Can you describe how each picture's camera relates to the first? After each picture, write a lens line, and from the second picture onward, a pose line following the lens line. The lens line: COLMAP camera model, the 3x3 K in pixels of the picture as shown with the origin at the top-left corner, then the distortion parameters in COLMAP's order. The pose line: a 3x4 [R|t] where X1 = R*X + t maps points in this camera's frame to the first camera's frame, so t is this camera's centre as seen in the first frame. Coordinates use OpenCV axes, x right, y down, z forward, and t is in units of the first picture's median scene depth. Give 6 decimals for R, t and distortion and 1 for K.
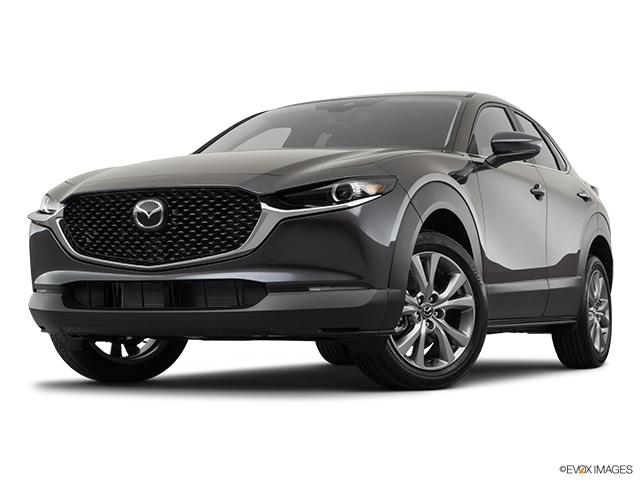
lens RADIAL K [[1133.1, 0, 320.0], [0, 1133.1, 240.0], [0, 0, 1]] dist [-0.023237, 0.011619]
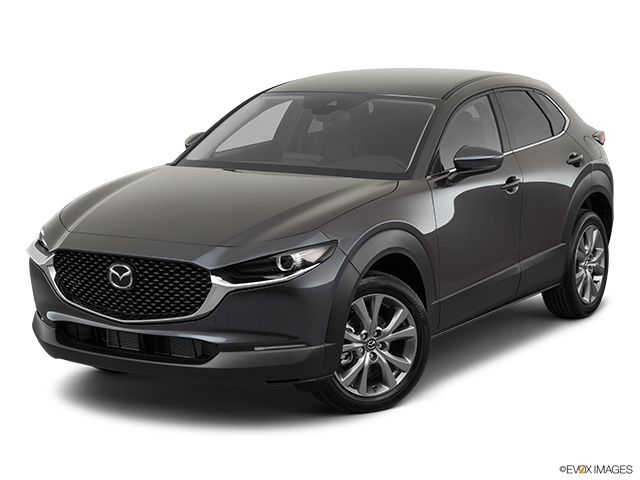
lens RADIAL K [[1194.5, 0, 321.1], [0, 1194.5, 230.8], [0, 0, 1]] dist [0.011221, -0.097138]
pose [[0.996750, 0.010559, -0.079858, 0.142457], [0.003288, 0.985214, 0.171298, -0.262138], [0.080486, -0.171004, 0.981977, -0.168421]]
